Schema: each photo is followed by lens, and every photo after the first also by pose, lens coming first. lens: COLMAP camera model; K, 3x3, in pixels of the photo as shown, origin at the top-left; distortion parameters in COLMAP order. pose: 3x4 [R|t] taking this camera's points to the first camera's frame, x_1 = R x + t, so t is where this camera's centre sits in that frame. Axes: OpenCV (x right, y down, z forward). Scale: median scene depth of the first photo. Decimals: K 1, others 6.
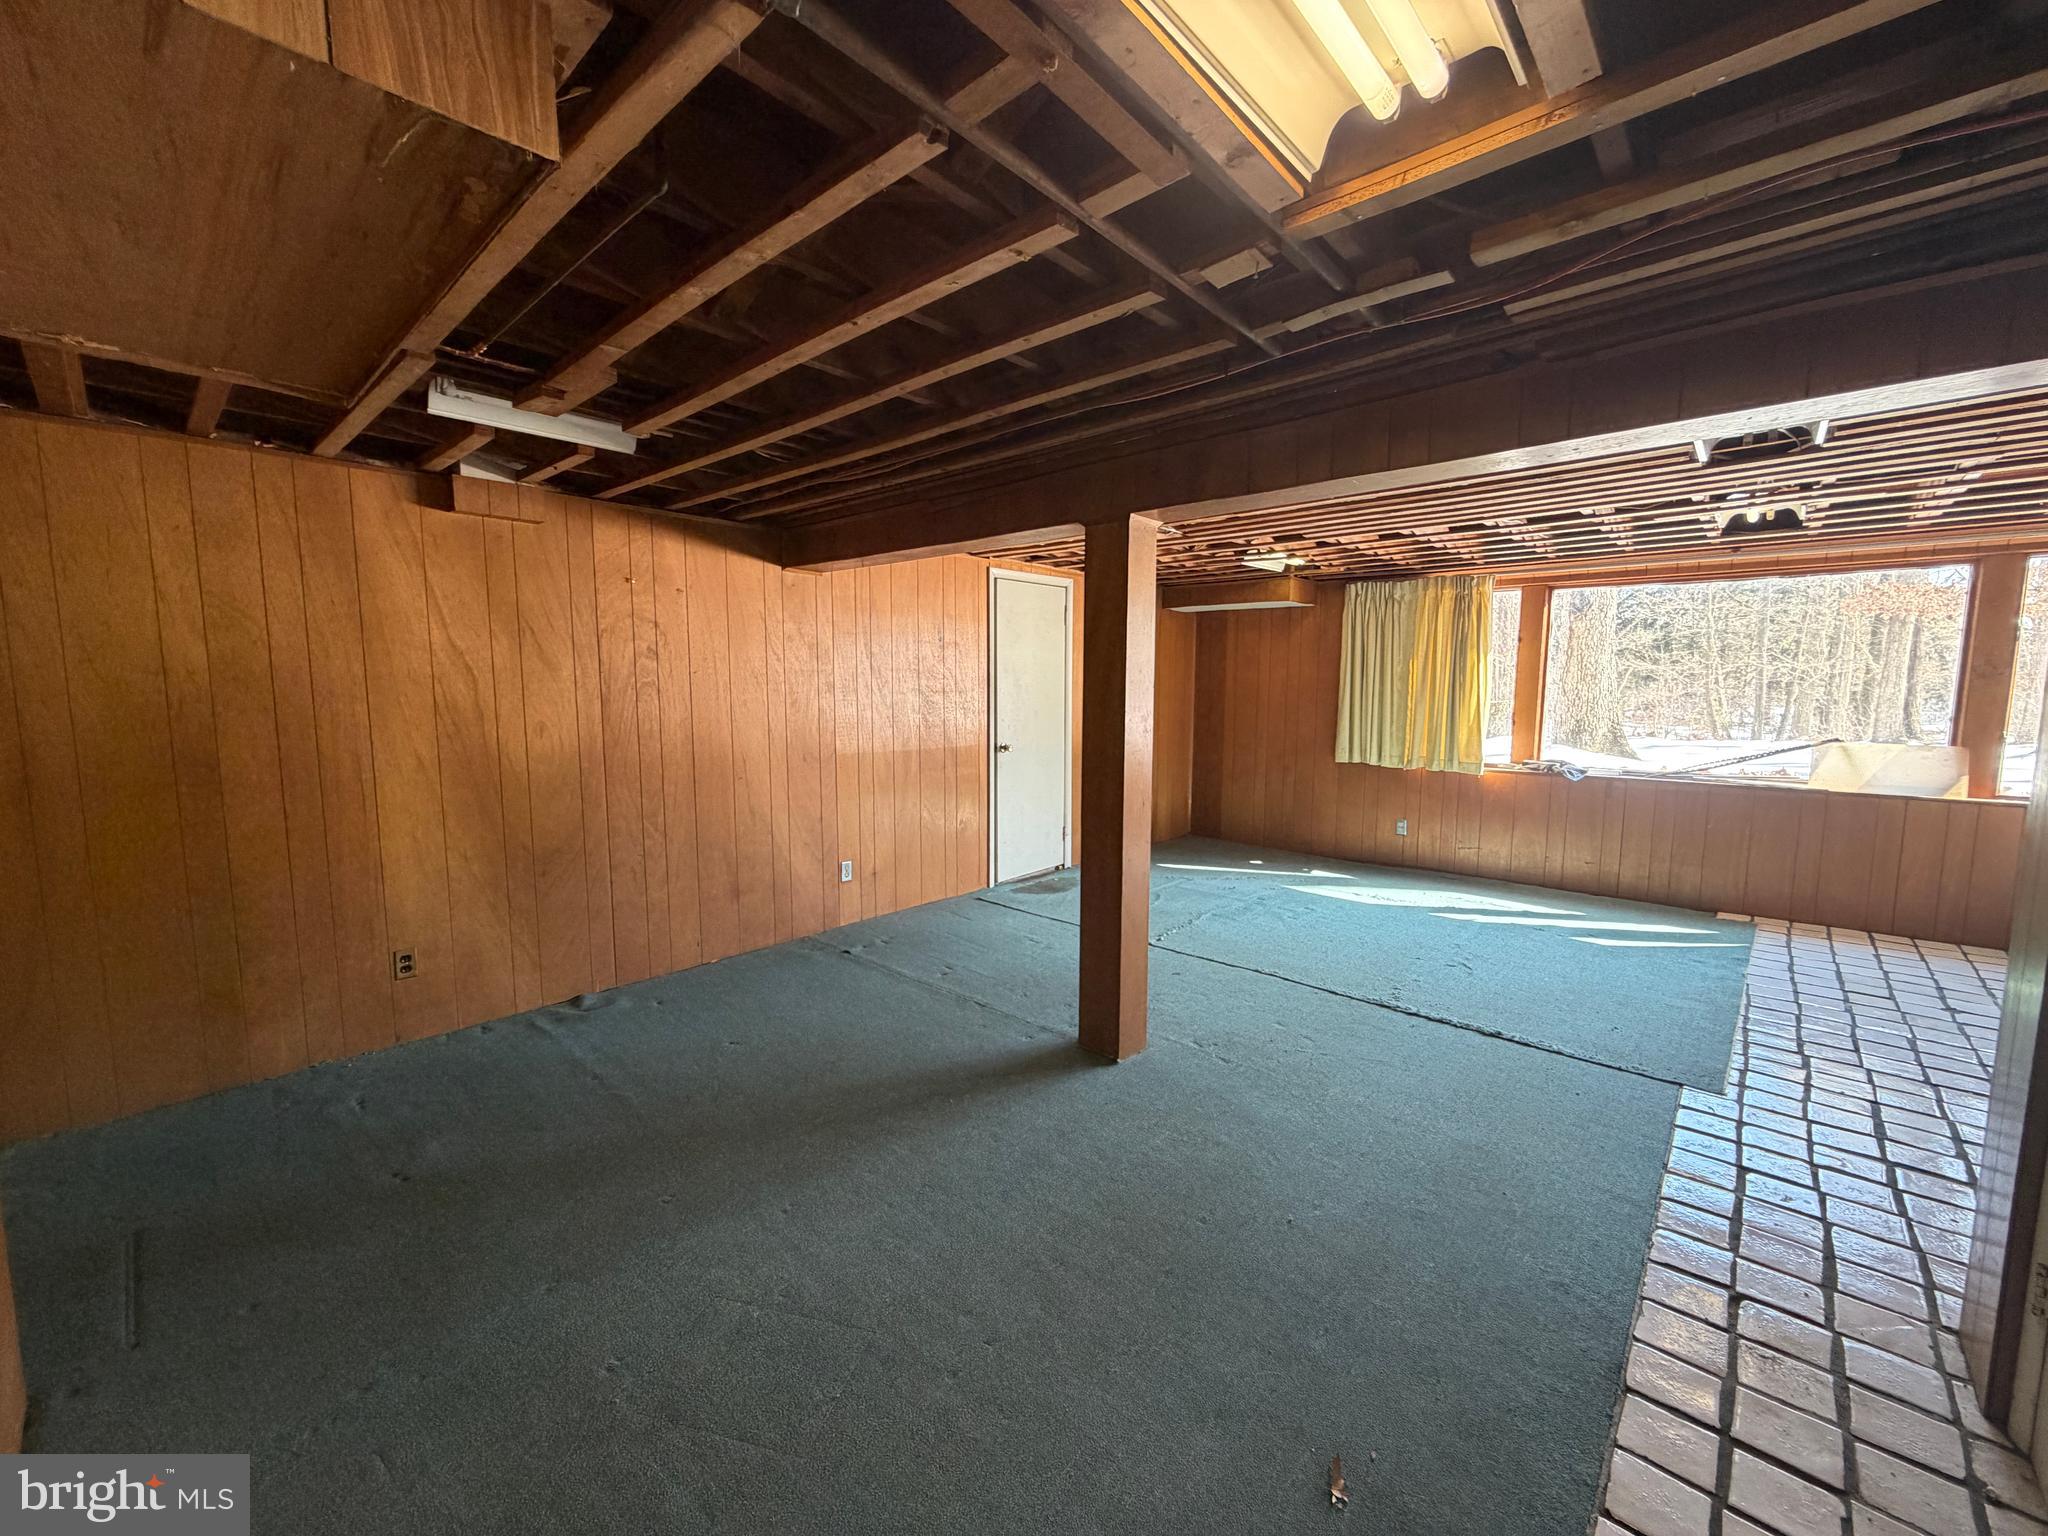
lens RADIAL K [[814.9, 0, 1016.0], [0, 814.9, 768.0], [0, 0, 1]] dist [0.000347, 0.000164]
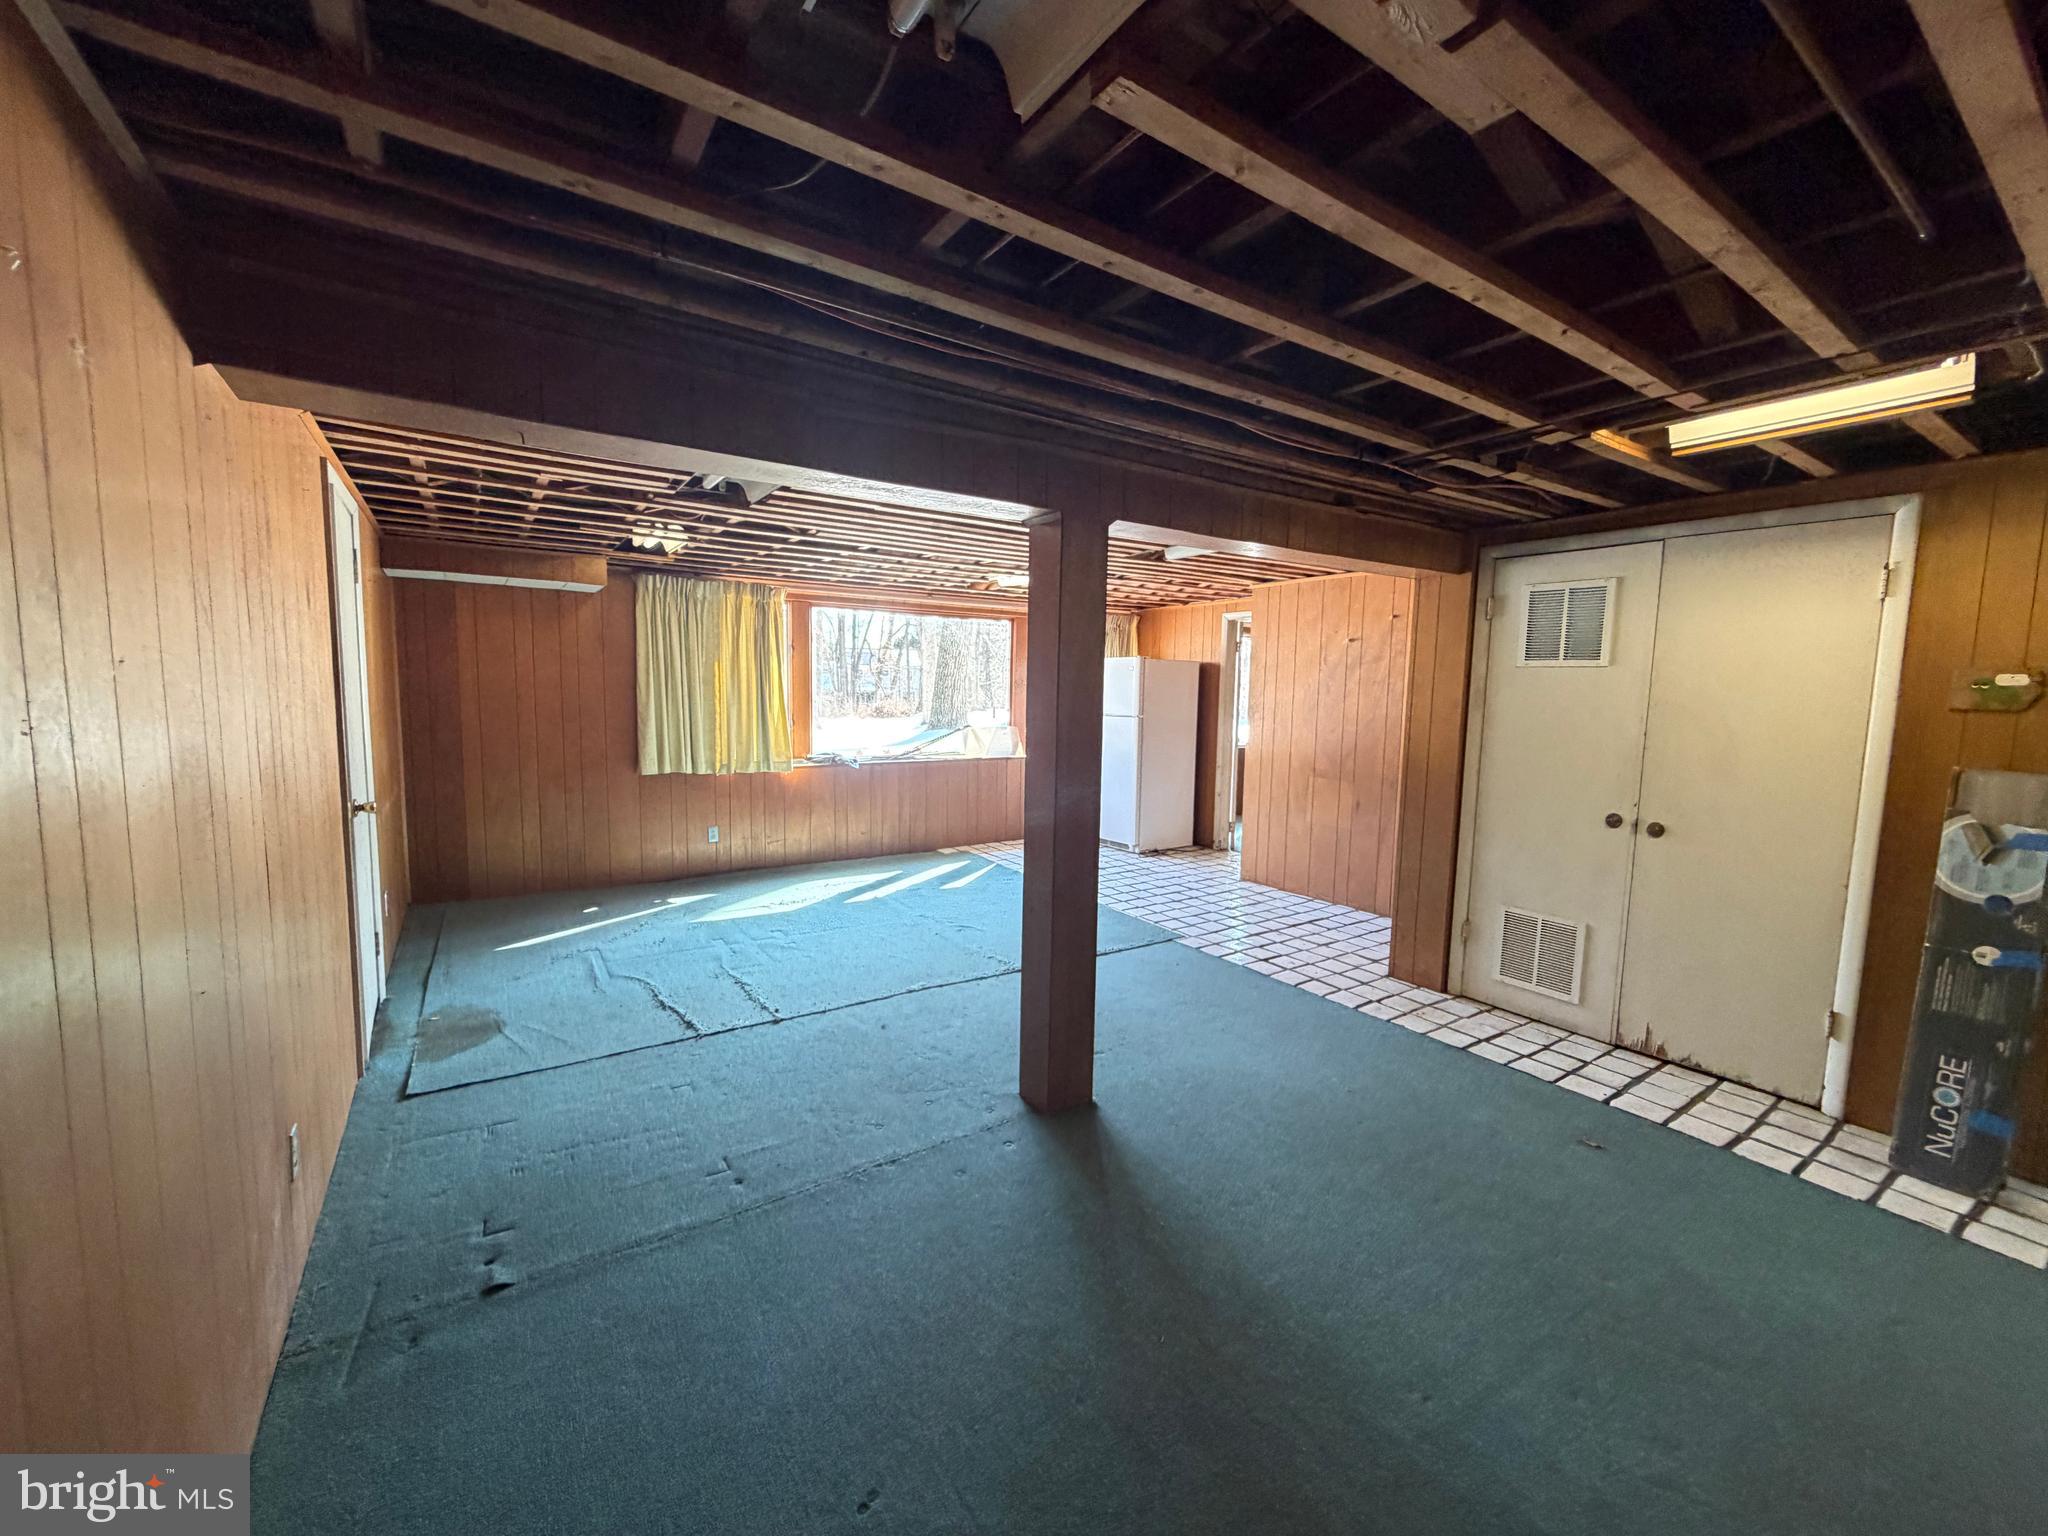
lens RADIAL K [[814.9, 0, 1016.0], [0, 814.9, 768.0], [0, 0, 1]] dist [0.000347, 0.000164]
pose [[0.241168, -0.093659, 0.965953, -0.485849], [0.086049, 0.993476, 0.074844, -0.061967], [-0.966661, 0.065069, 0.247654, 0.526179]]
